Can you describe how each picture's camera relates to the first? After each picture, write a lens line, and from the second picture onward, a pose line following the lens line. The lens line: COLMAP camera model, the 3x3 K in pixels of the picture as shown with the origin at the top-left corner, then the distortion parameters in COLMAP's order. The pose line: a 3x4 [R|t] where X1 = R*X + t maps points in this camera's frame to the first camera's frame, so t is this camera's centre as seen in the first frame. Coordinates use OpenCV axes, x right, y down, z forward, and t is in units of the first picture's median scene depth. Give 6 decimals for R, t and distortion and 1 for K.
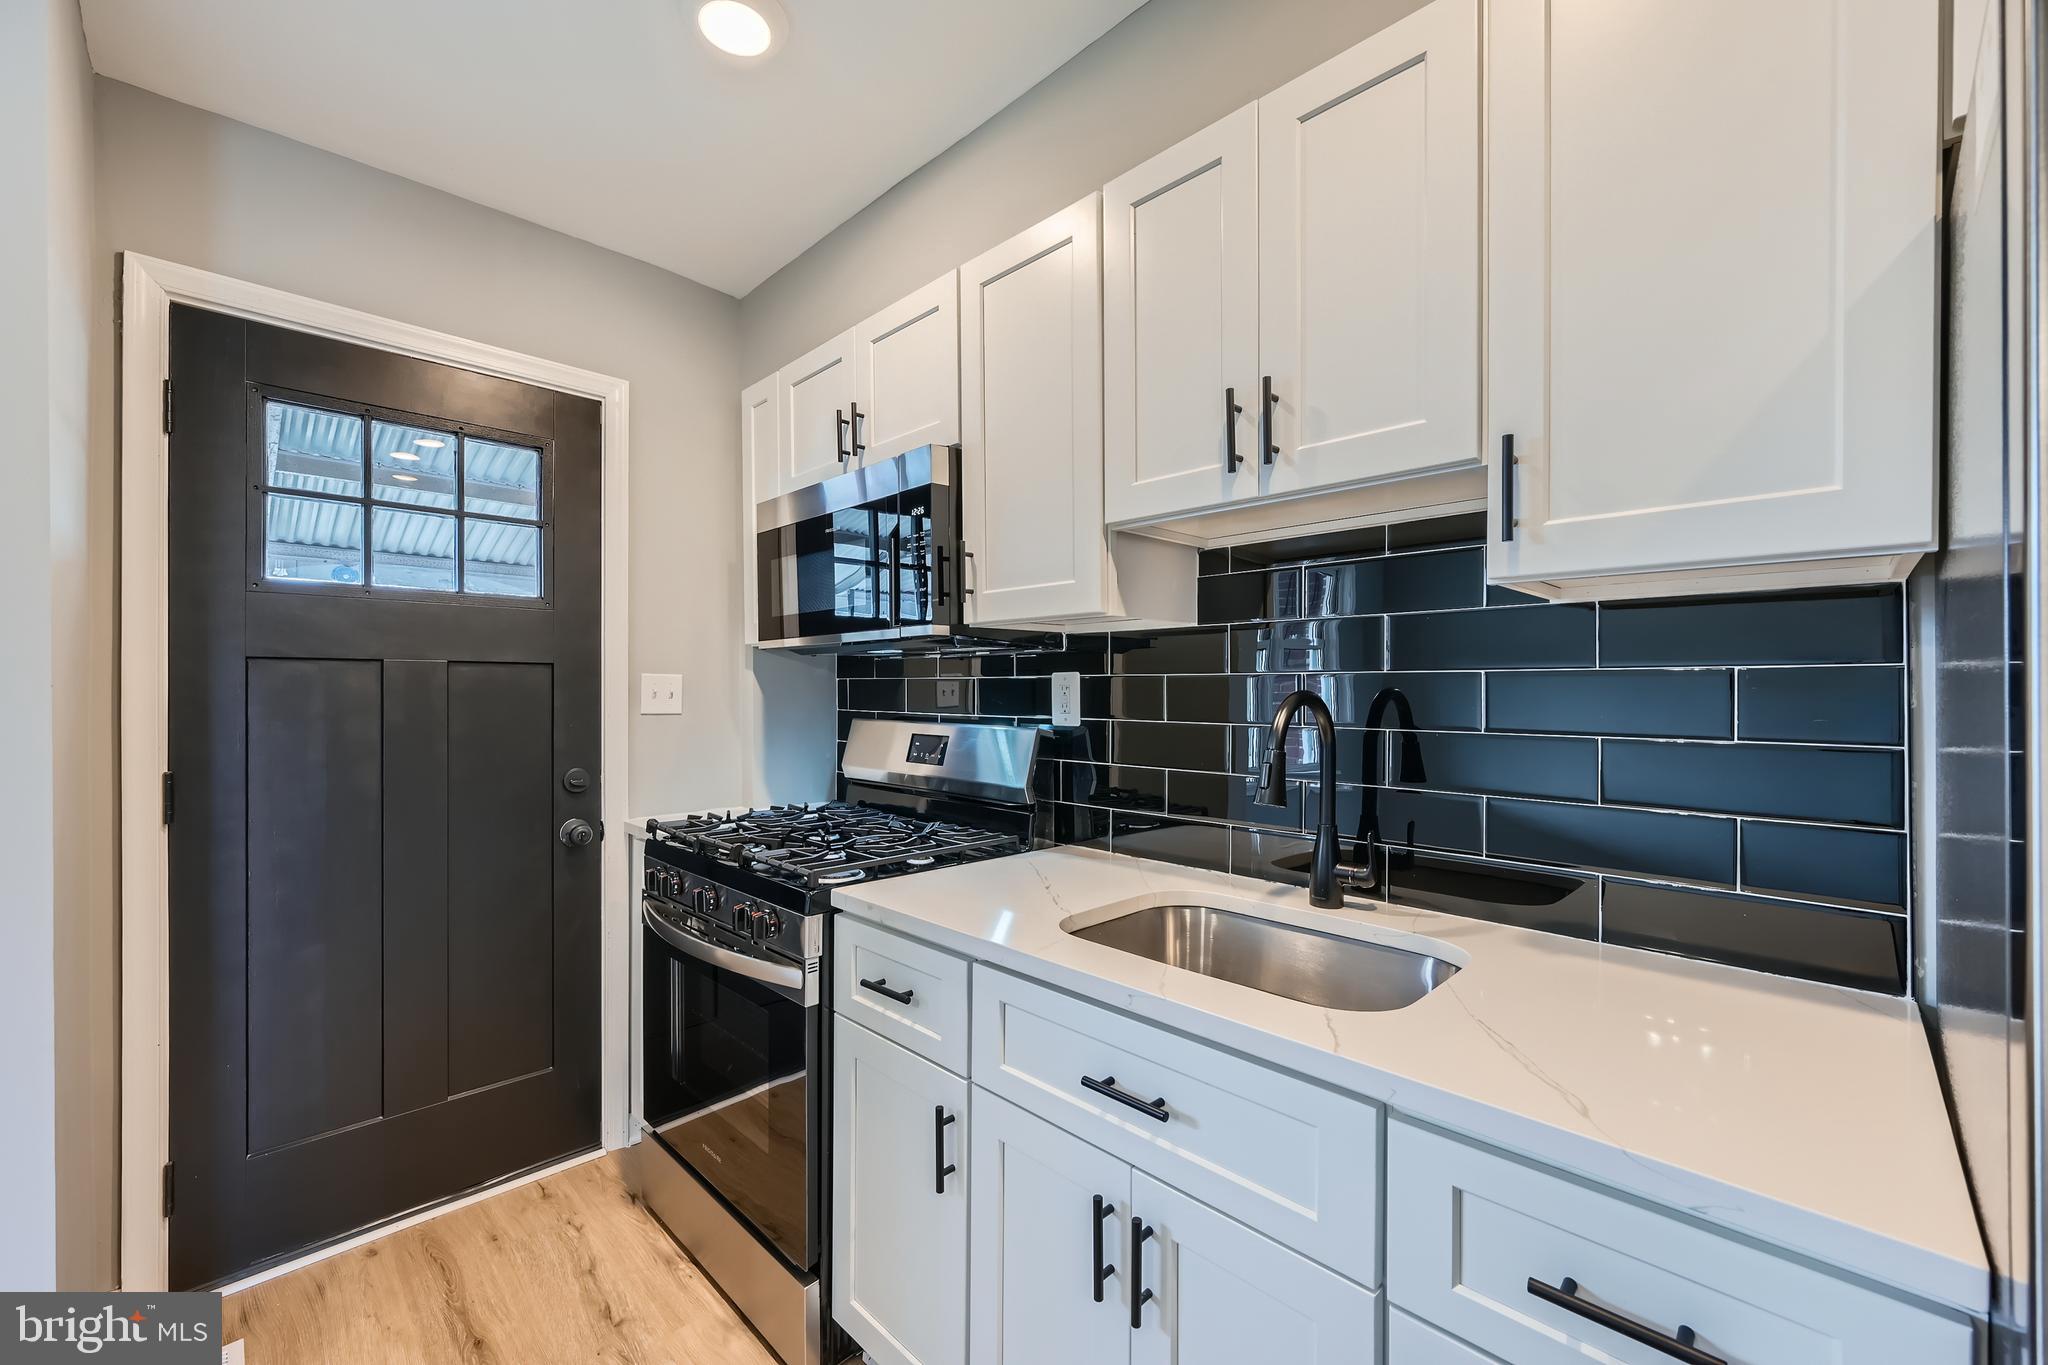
lens RADIAL K [[815.9, 0, 1017.3], [0, 815.9, 690.3], [0, 0, 1]] dist [-0.001565, -0.000162]
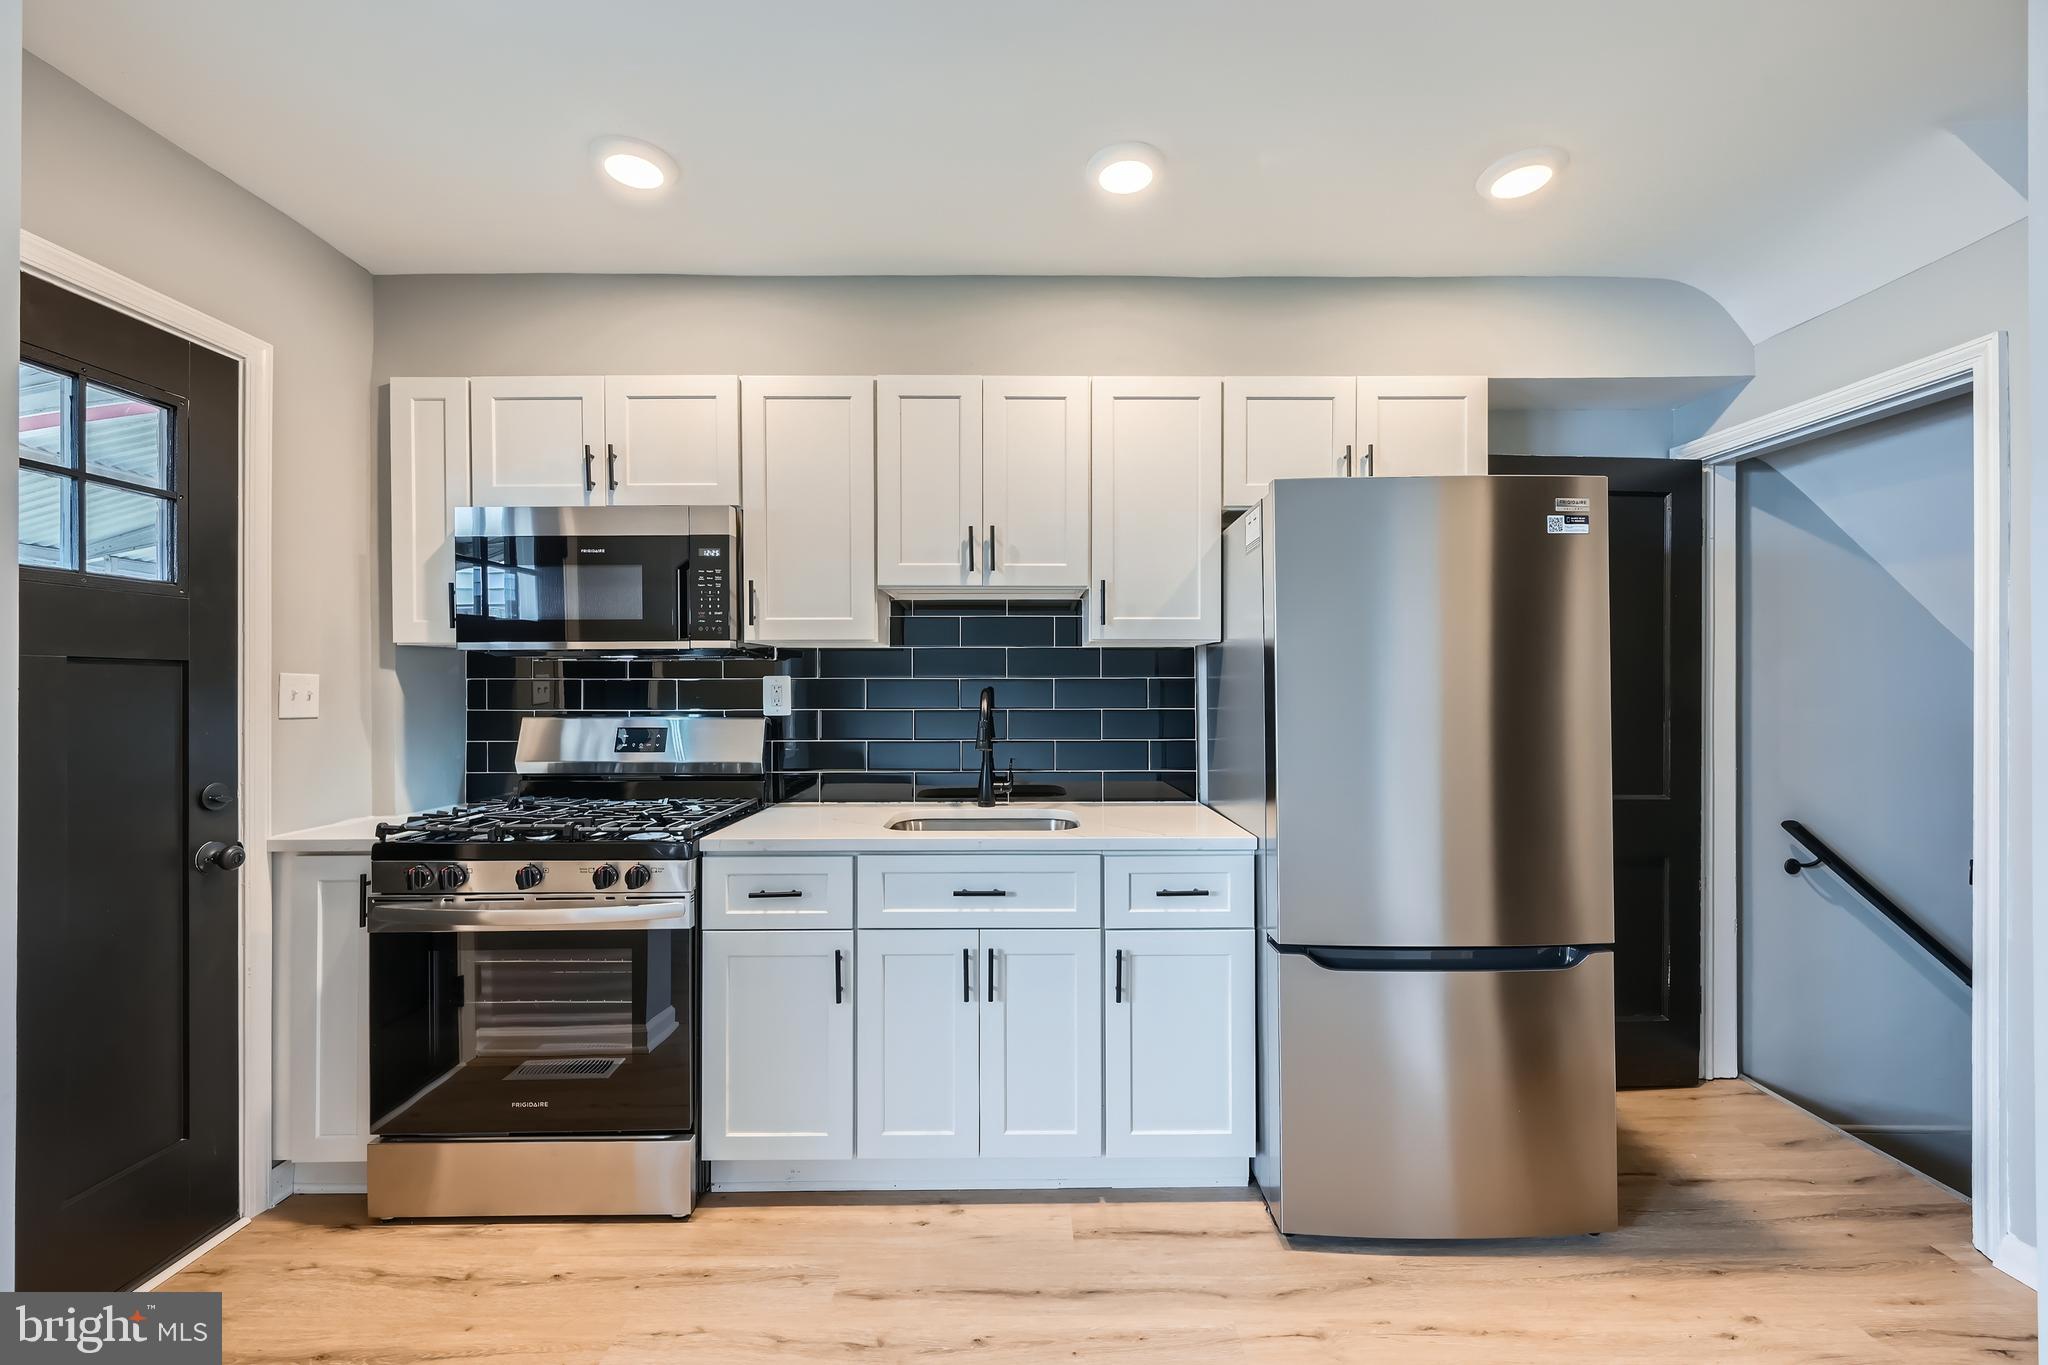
lens RADIAL K [[813.9, 0, 1024.0], [0, 813.9, 682.5], [0, 0, 1]] dist [-0.000839, -0.000319]
pose [[0.699296, 0.000754, 0.714832, -0.706374], [0.003595, 0.999983, -0.004571, -0.003574], [-0.714823, 0.005766, 0.699281, -0.274125]]
